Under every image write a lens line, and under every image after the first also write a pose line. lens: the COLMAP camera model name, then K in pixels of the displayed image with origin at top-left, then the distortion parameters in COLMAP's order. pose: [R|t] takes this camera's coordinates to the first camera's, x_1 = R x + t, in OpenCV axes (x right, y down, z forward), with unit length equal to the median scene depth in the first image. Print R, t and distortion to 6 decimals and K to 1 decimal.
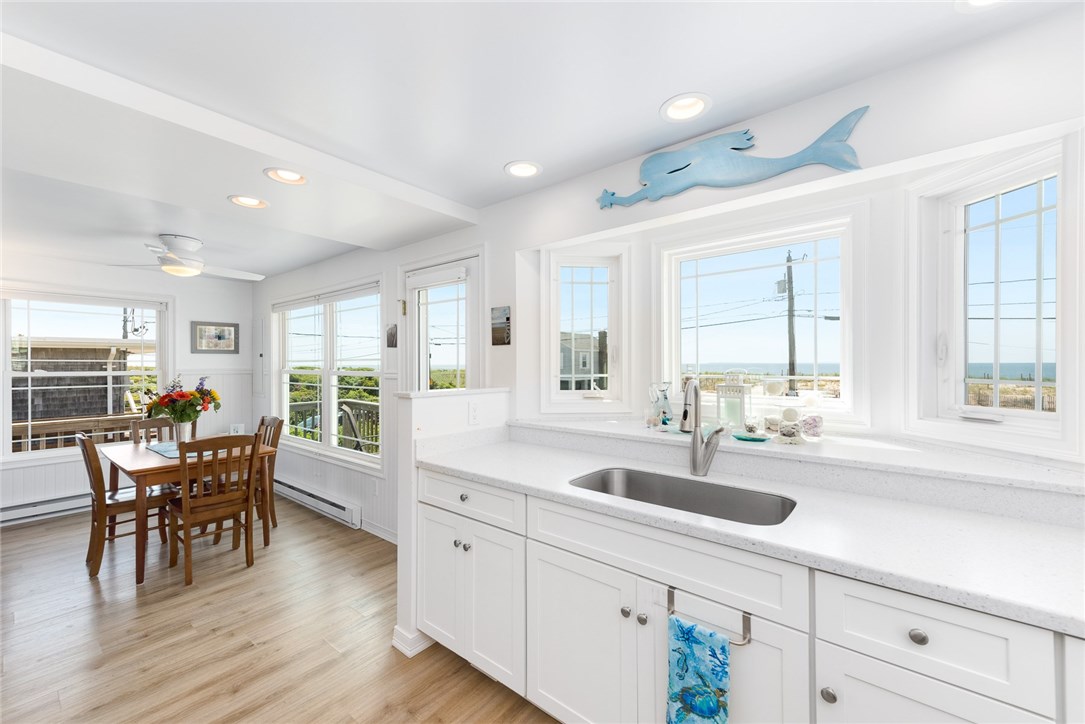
lens RADIAL K [[437.0, 0, 541.0], [0, 437.0, 366.5], [0, 0, 1]] dist [0.023732, -0.003188]
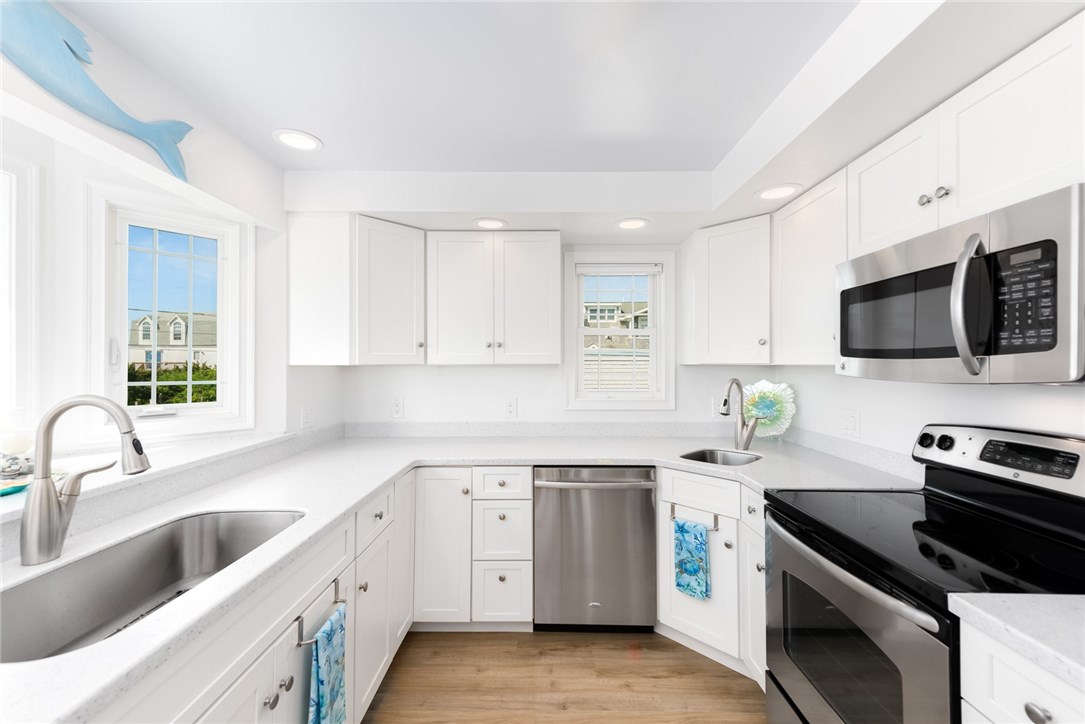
lens RADIAL K [[437.0, 0, 537.6], [0, 437.0, 357.2], [0, 0, 1]] dist [0.023732, -0.003188]
pose [[-0.641320, 0.014794, 0.767131, -0.446921], [0.006772, 0.999884, -0.013621, -0.007507], [-0.767243, -0.003541, -0.641346, 0.761025]]
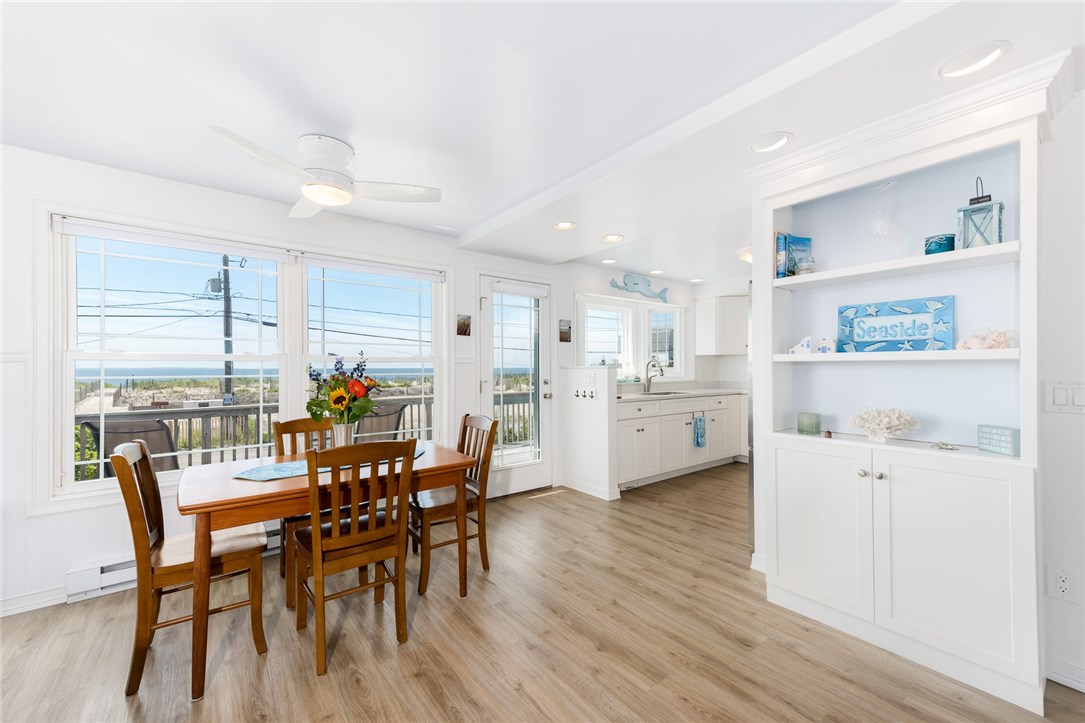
lens RADIAL K [[437.0, 0, 545.2], [0, 437.0, 369.8], [0, 0, 1]] dist [0.023732, -0.003188]
pose [[0.205752, -0.004241, 0.978595, -2.313384], [0.010256, 0.999945, 0.002177, 0.073214], [-0.978550, 0.009589, 0.205784, 0.922856]]
